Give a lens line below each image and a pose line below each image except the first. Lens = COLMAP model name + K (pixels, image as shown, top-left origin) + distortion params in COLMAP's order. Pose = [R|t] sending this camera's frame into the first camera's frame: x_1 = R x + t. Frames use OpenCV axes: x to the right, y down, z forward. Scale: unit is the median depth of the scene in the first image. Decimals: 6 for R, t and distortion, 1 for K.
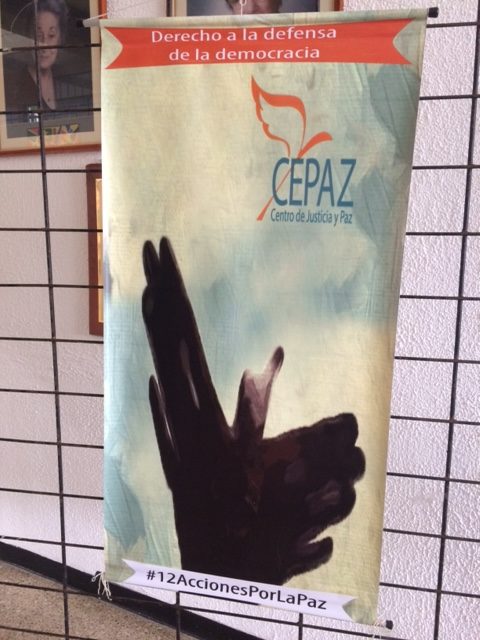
lens RADIAL K [[566.5, 0, 240.0], [0, 566.5, 320.0], [0, 0, 1]] dist [0.066523, -0.144063]
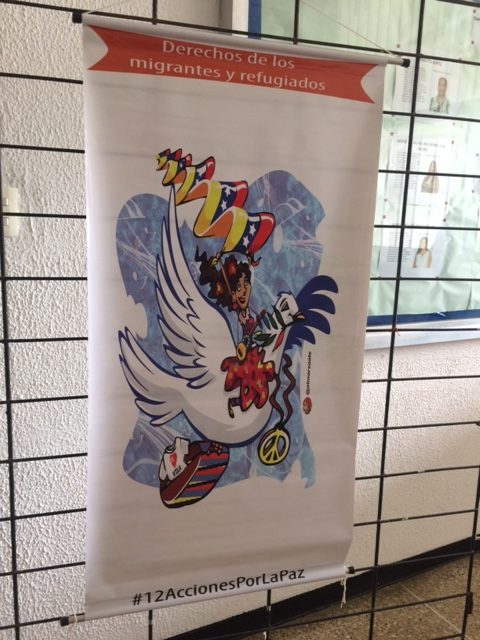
lens RADIAL K [[552.8, 0, 240.0], [0, 552.8, 320.0], [0, 0, 1]] dist [0.080165, -0.124506]
pose [[0.874553, -0.082817, 0.477805, -0.440432], [0.082545, 0.996353, 0.021609, -0.030522], [-0.477852, 0.020542, 0.878200, 0.083969]]
